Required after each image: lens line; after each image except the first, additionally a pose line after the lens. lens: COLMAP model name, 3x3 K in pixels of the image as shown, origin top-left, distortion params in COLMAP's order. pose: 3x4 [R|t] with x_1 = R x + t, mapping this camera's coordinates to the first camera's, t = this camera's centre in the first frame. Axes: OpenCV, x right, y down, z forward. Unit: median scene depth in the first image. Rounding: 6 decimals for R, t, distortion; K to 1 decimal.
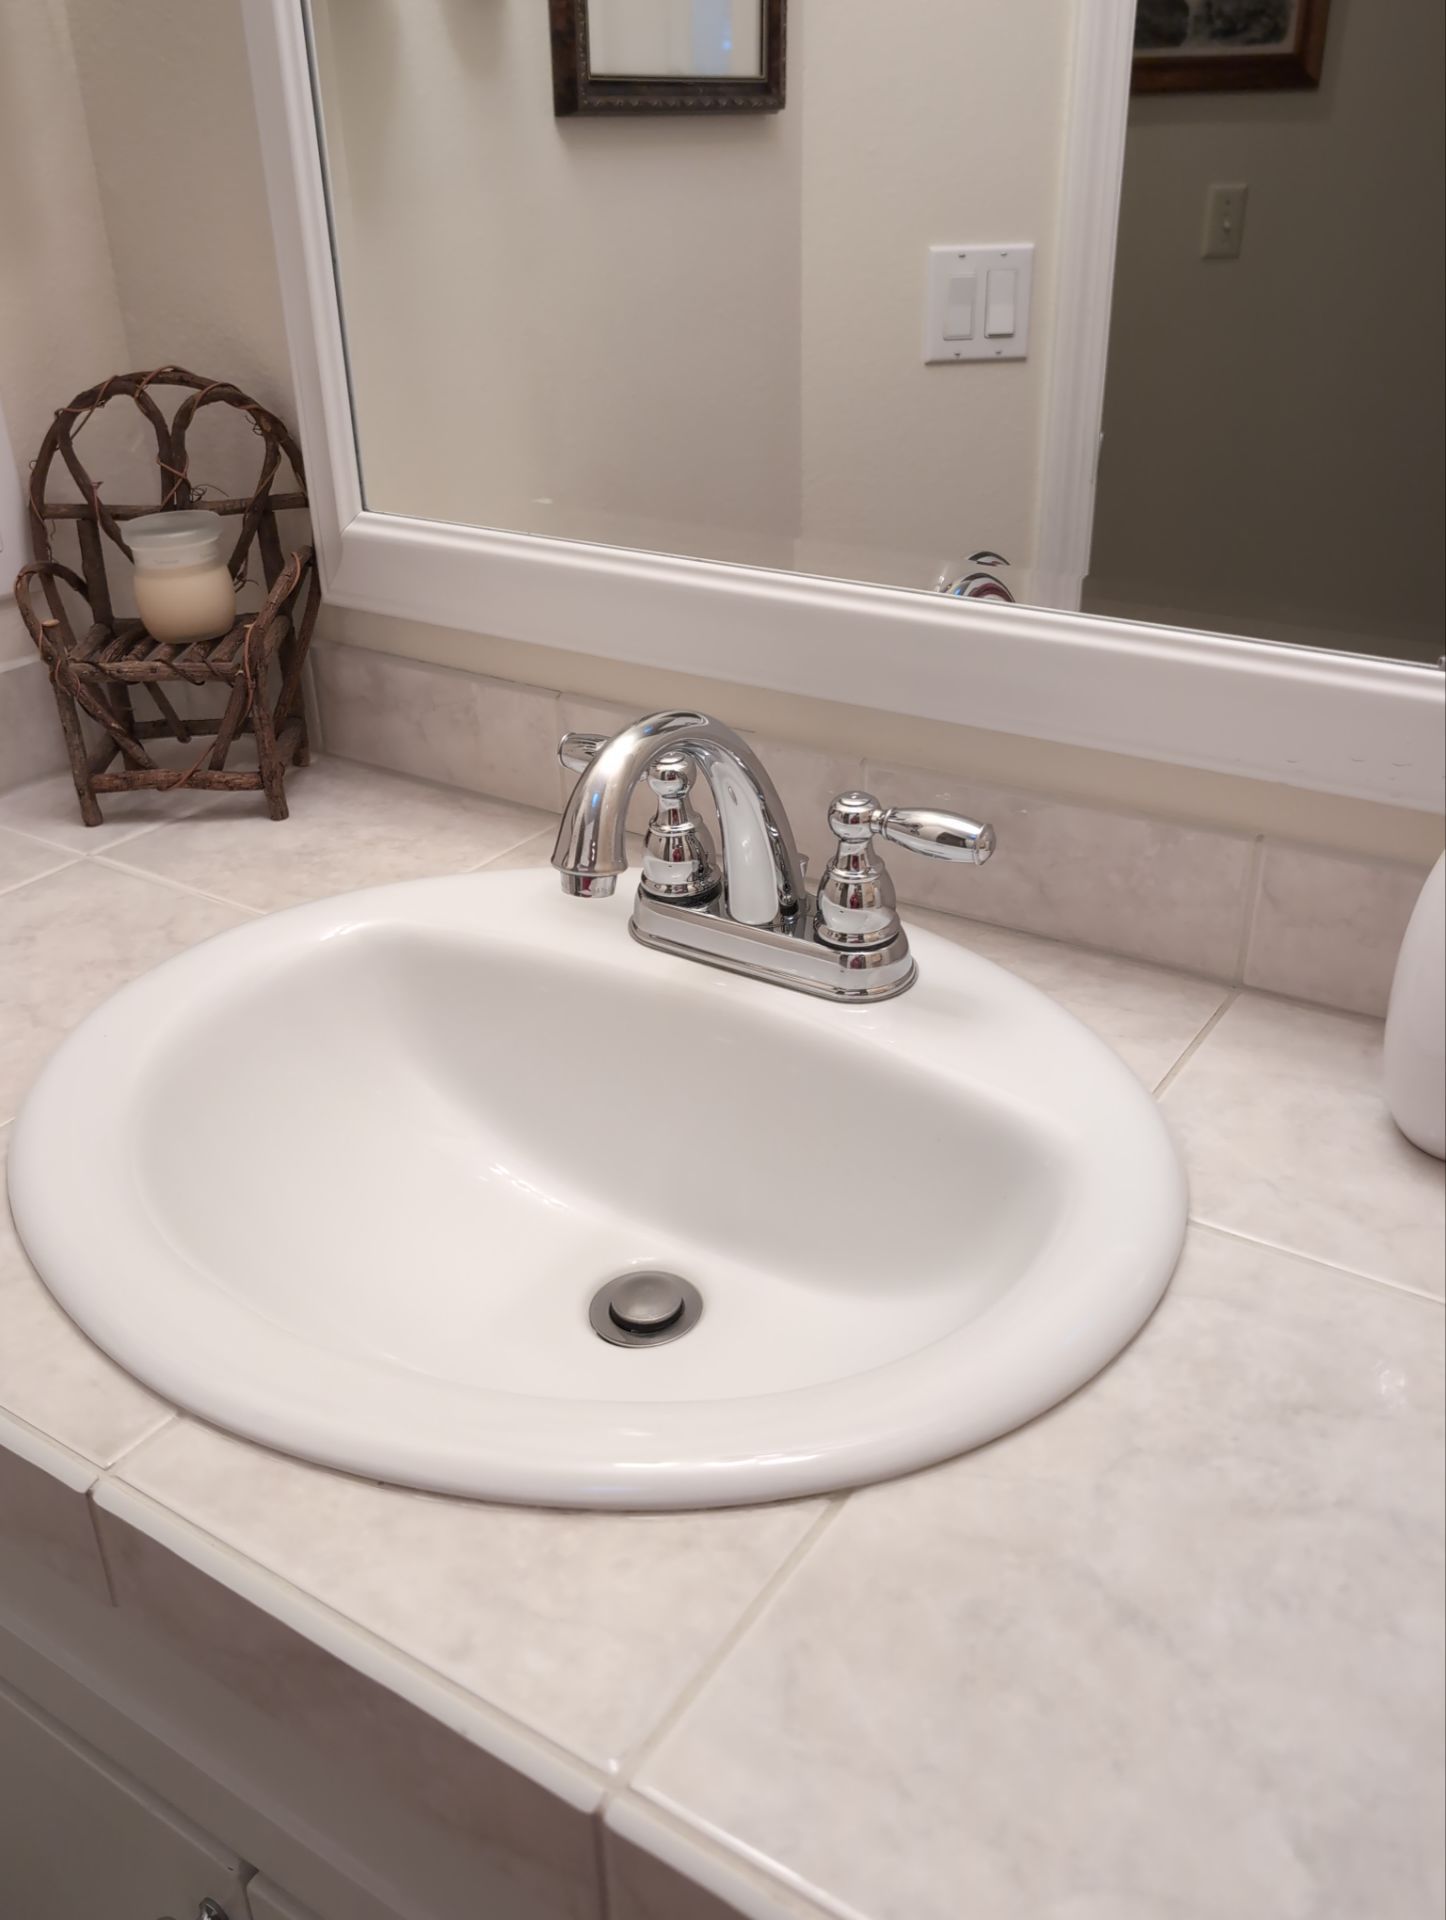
lens RADIAL K [[1597.7, 0, 743.5], [0, 1597.7, 954.7], [0, 0, 1]] dist [0.071134, -0.109696]
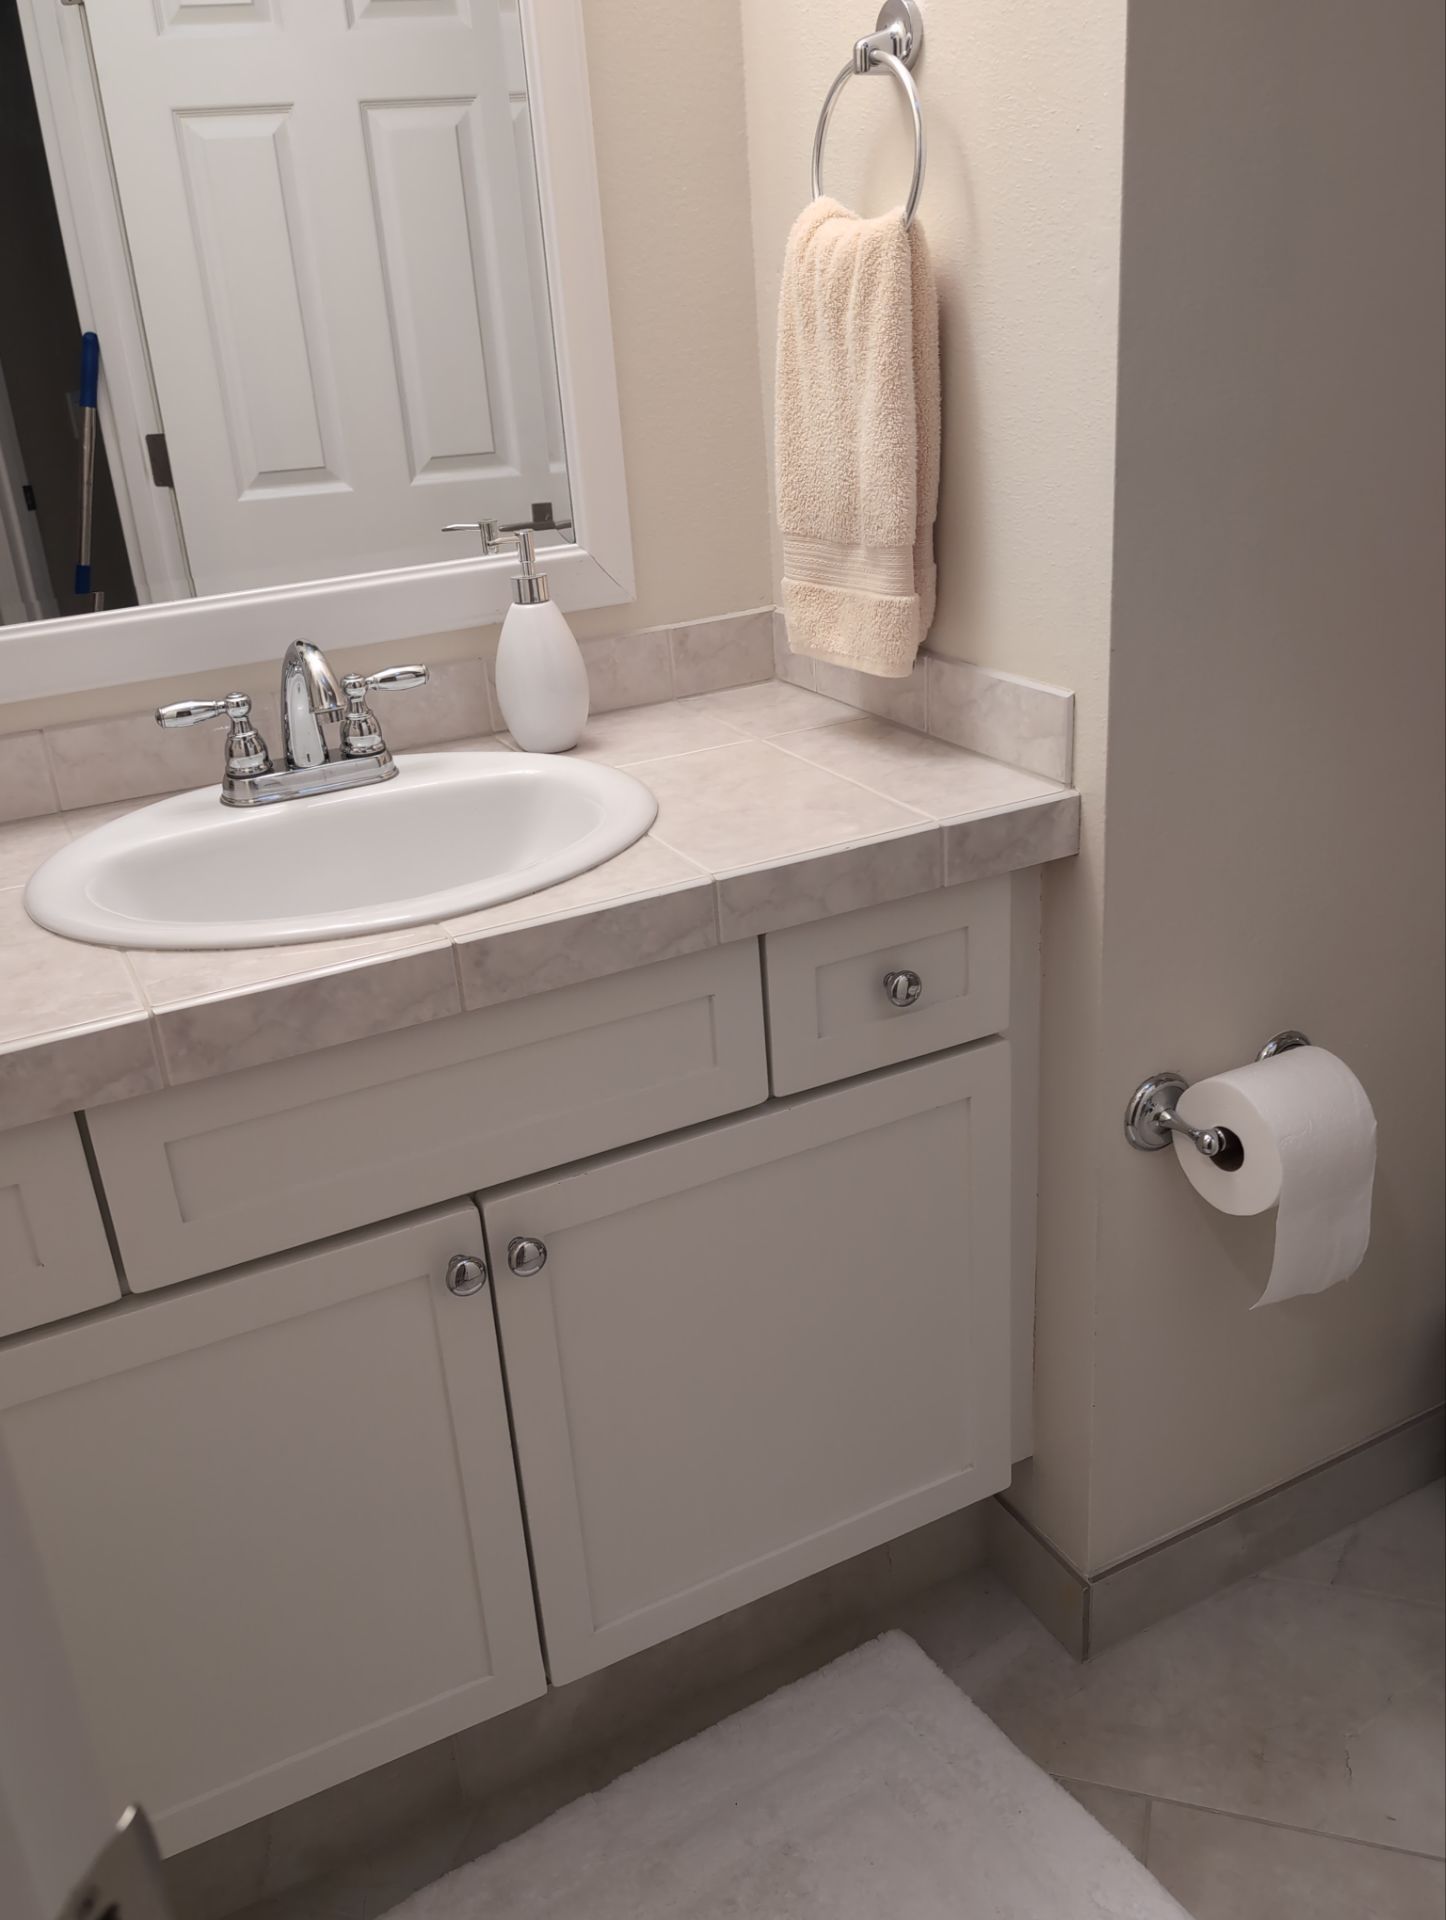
lens RADIAL K [[1603.9, 0, 725.0], [0, 1603.9, 965.4], [0, 0, 1]] dist [0.038349, -0.078675]
pose [[0.490083, -0.353583, 0.796742, -1.315633], [0.453664, 0.883950, 0.113232, 0.186382], [-0.744317, 0.305960, 0.593617, -0.373859]]
